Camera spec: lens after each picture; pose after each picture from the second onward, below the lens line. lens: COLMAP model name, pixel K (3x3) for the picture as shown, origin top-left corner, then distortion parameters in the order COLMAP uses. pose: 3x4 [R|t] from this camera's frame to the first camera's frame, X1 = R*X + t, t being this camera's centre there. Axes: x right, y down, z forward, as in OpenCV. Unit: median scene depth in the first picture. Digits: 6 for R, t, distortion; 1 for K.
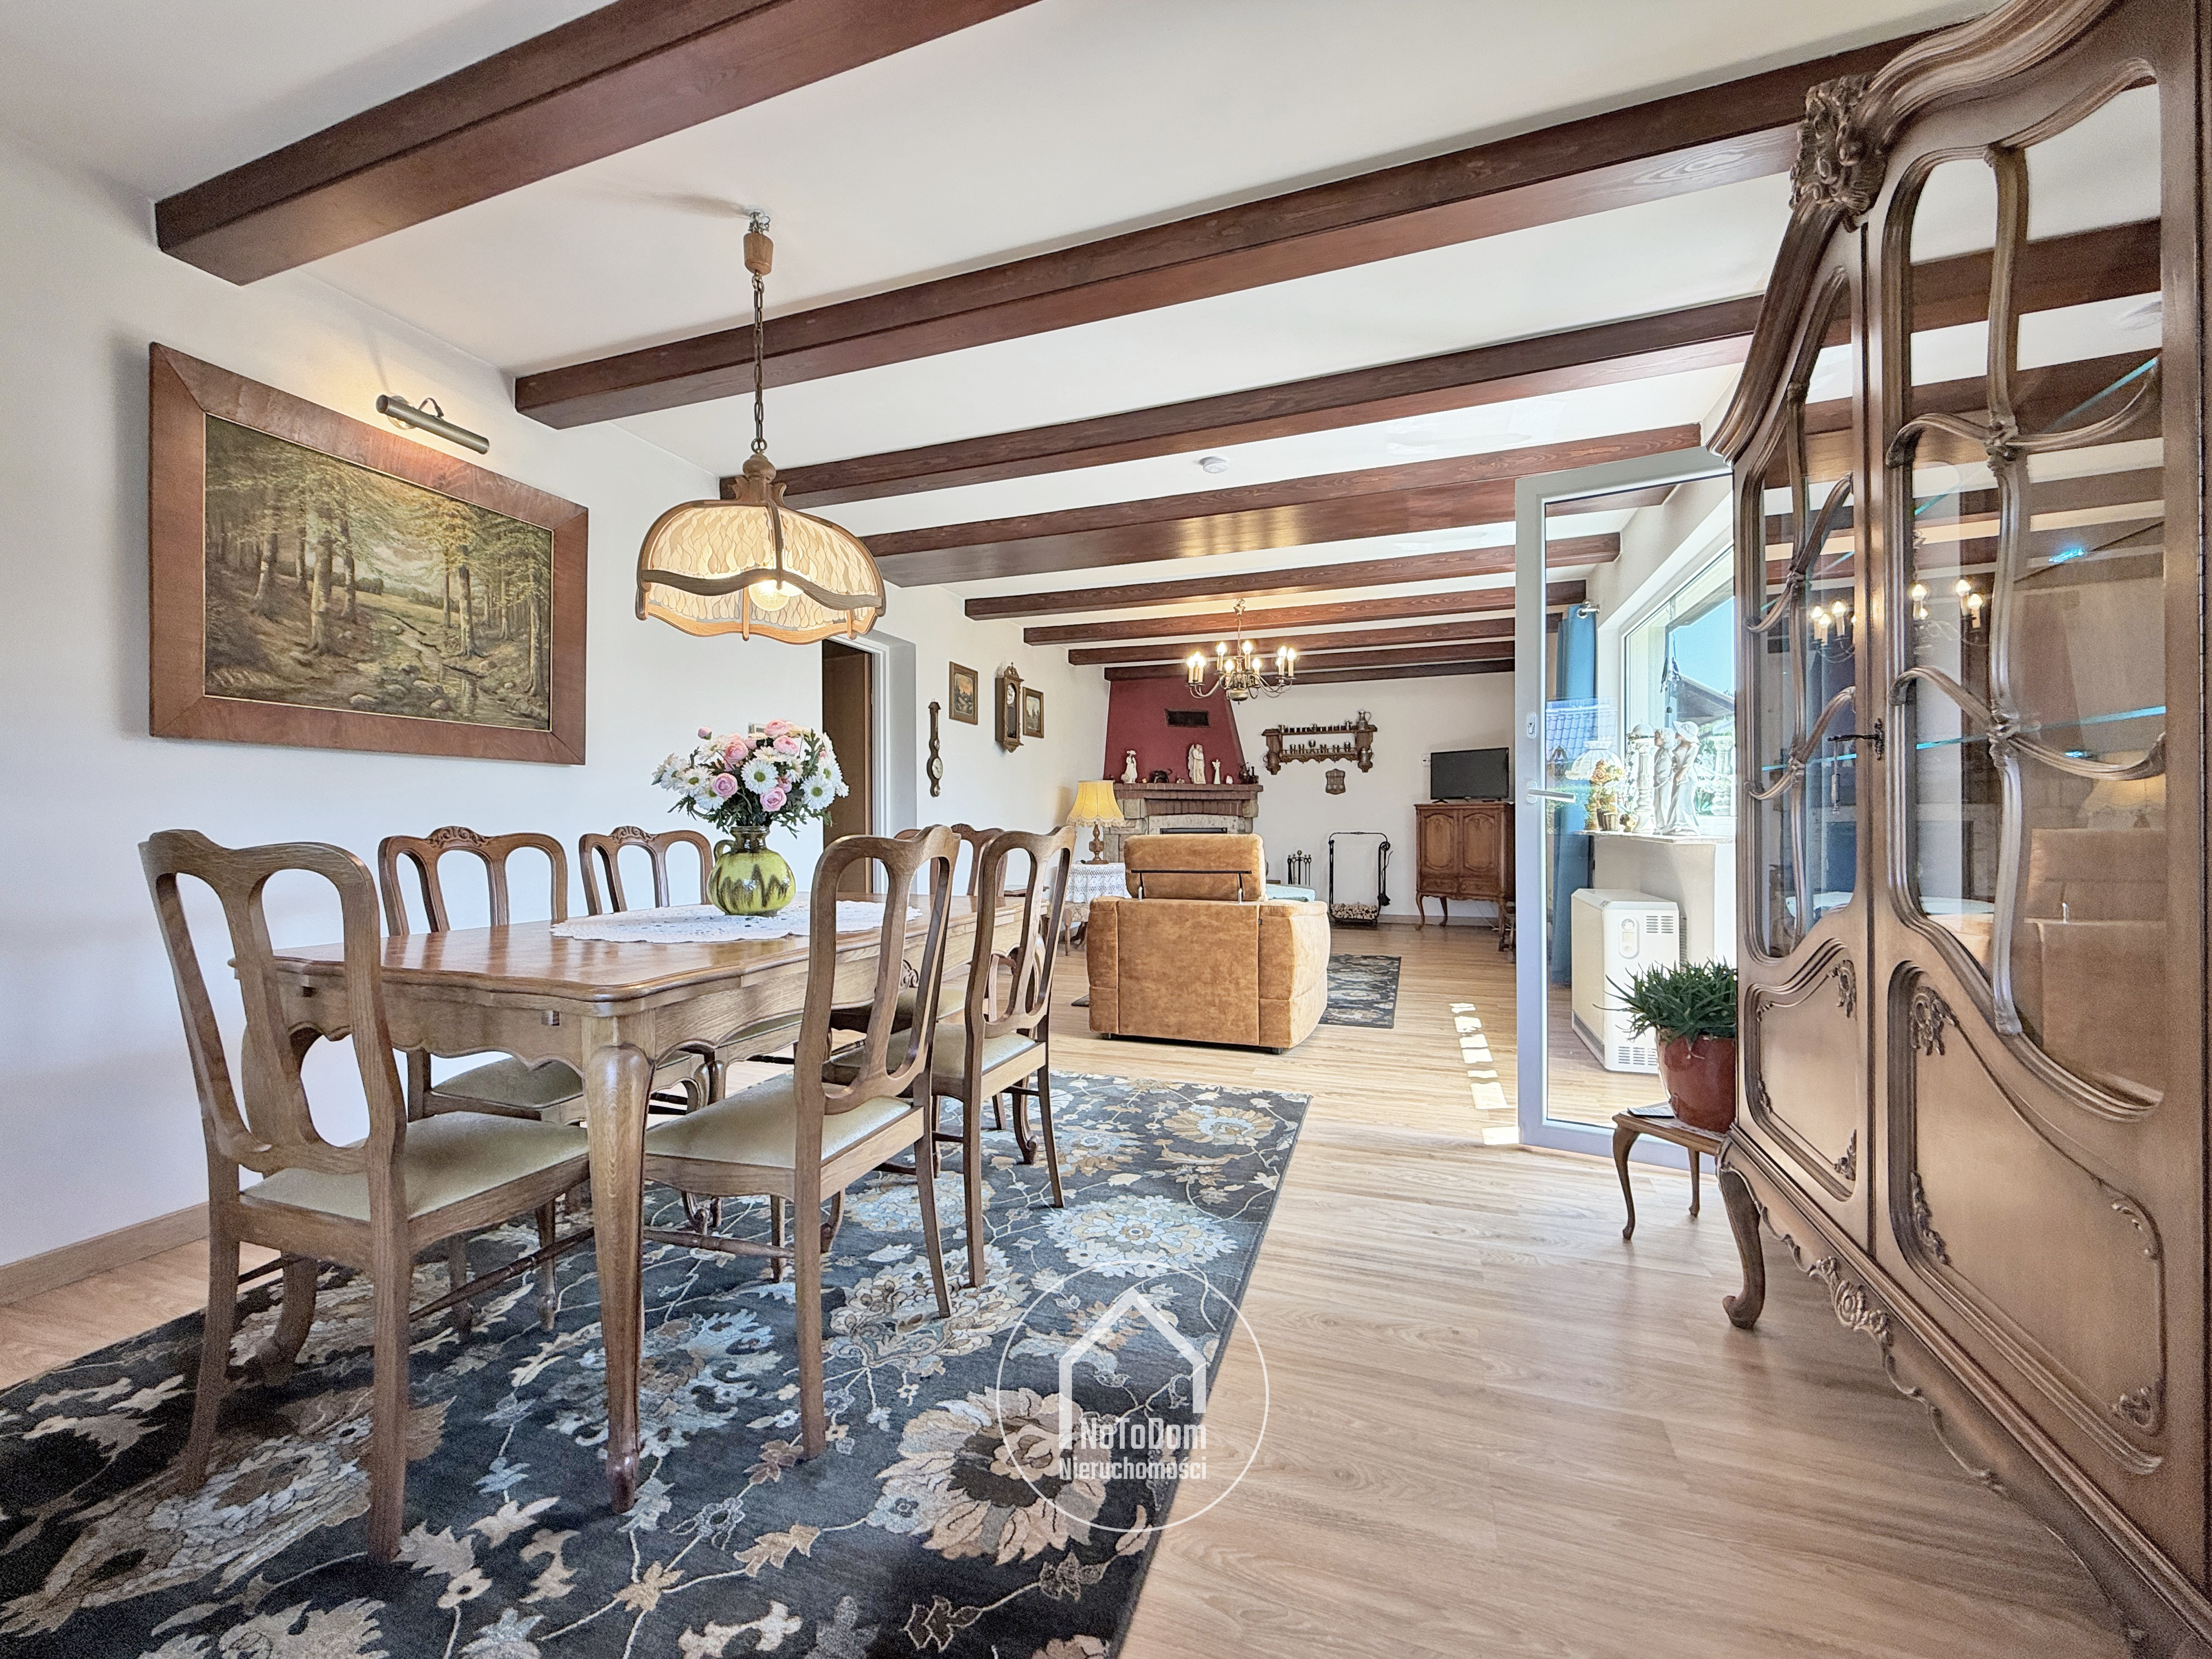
lens RADIAL K [[881.9, 0, 1098.1], [0, 881.9, 825.8], [0, 0, 1]] dist [0.000506, -0.000222]
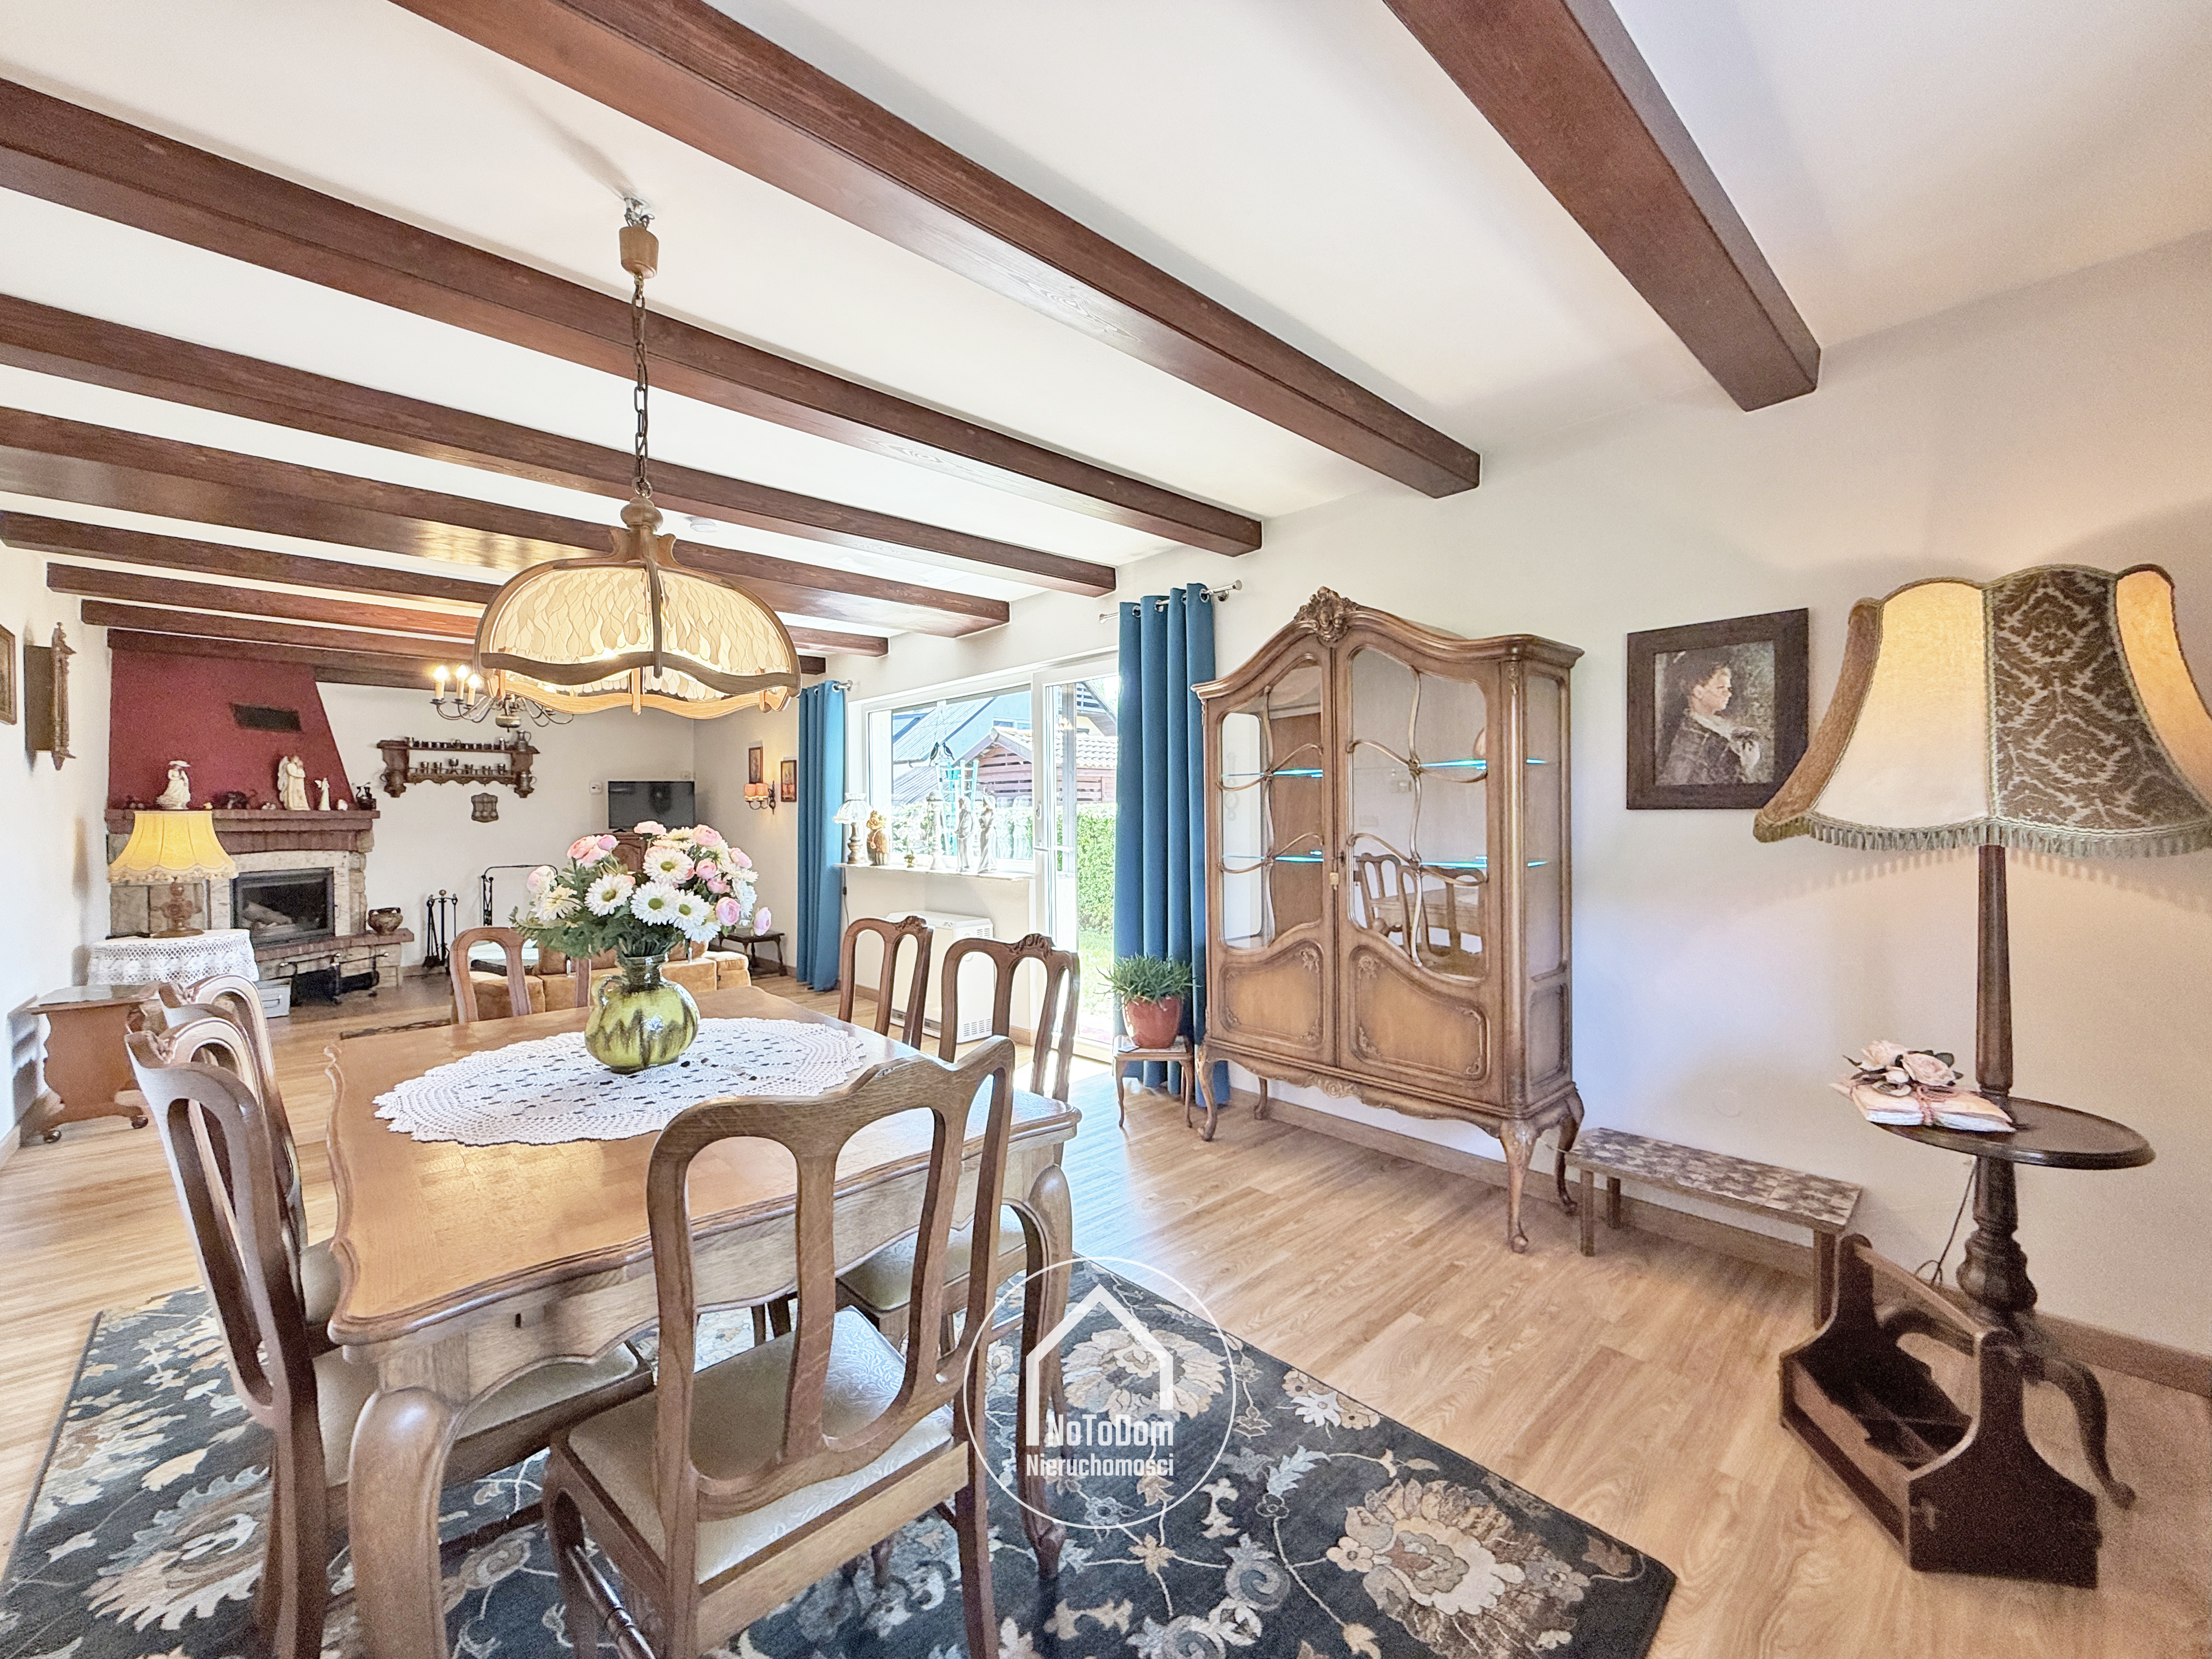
lens RADIAL K [[881.9, 0, 1098.1], [0, 881.9, 825.8], [0, 0, 1]] dist [0.000506, -0.000222]
pose [[0.462371, -0.008615, 0.886645, -0.729369], [0.011743, 0.999925, 0.003591, -0.092131], [-0.886609, 0.008752, 0.462437, 0.199457]]
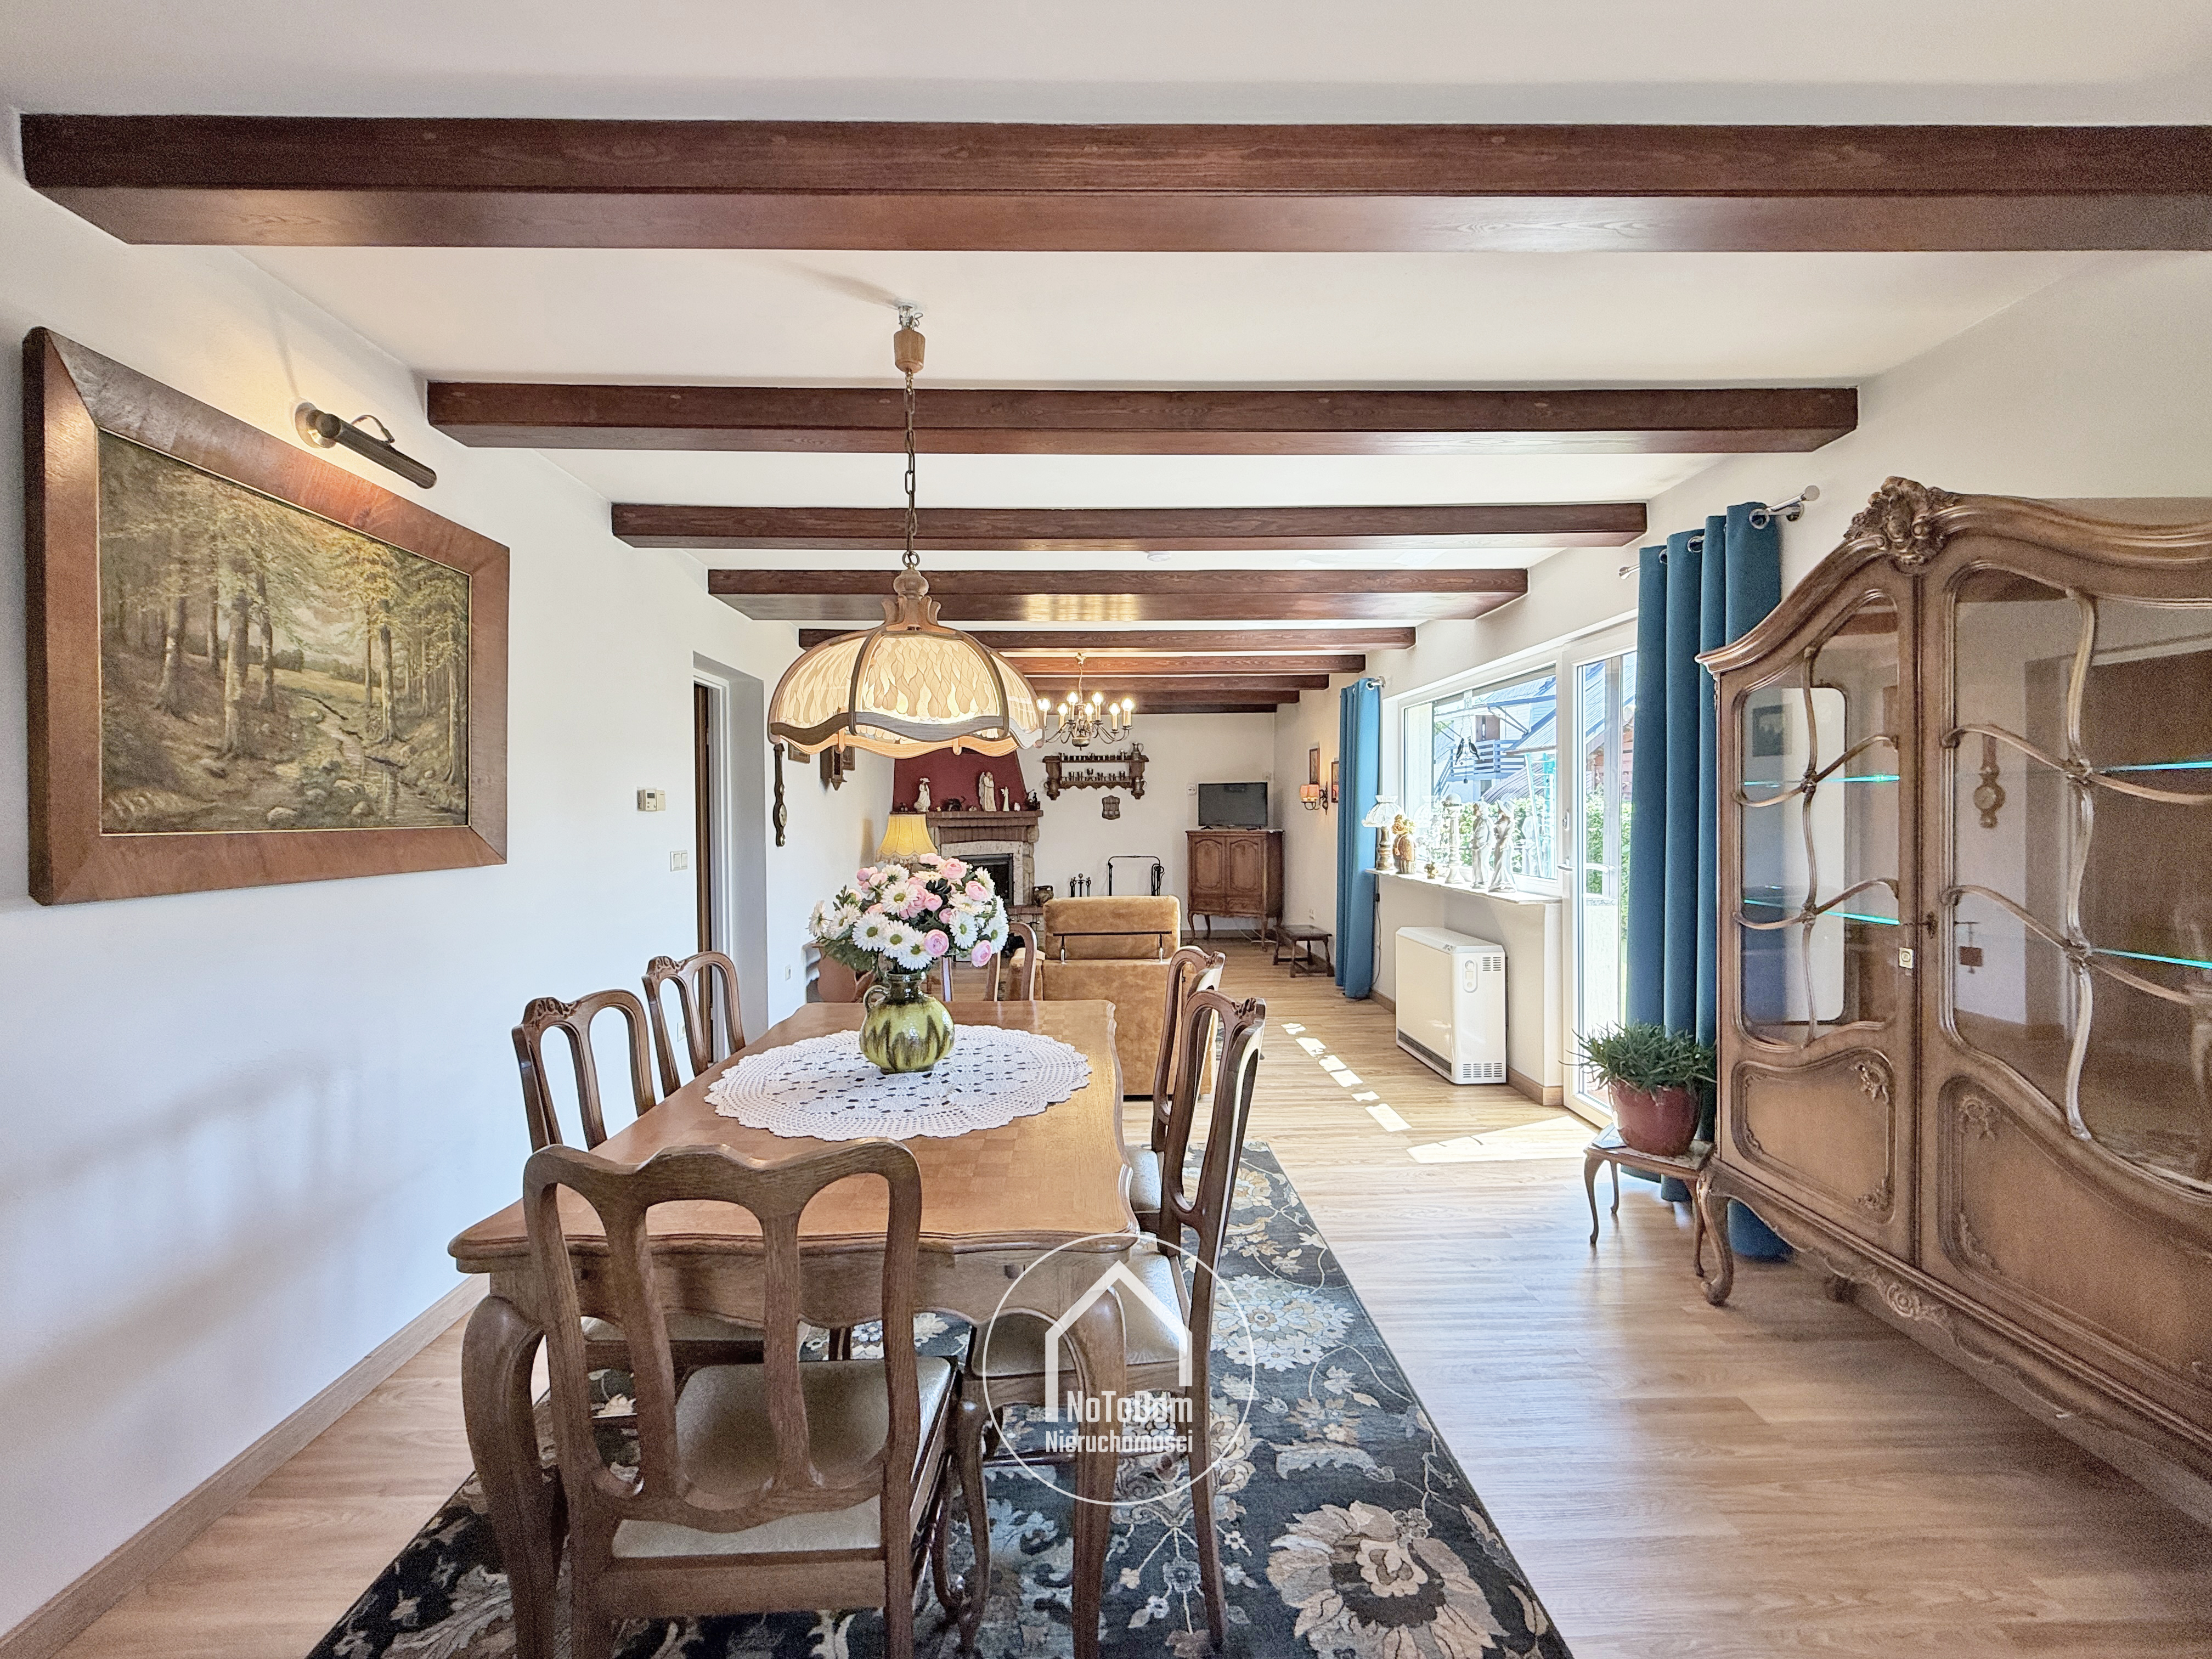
lens RADIAL K [[882.5, 0, 1099.3], [0, 882.5, 825.0], [0, 0, 1]] dist [-0.000692, 0.000450]
pose [[0.931045, -0.008087, 0.364815, -0.431072], [0.005122, 0.999946, 0.009093, -0.127503], [-0.364868, -0.006598, 0.931036, 0.051655]]
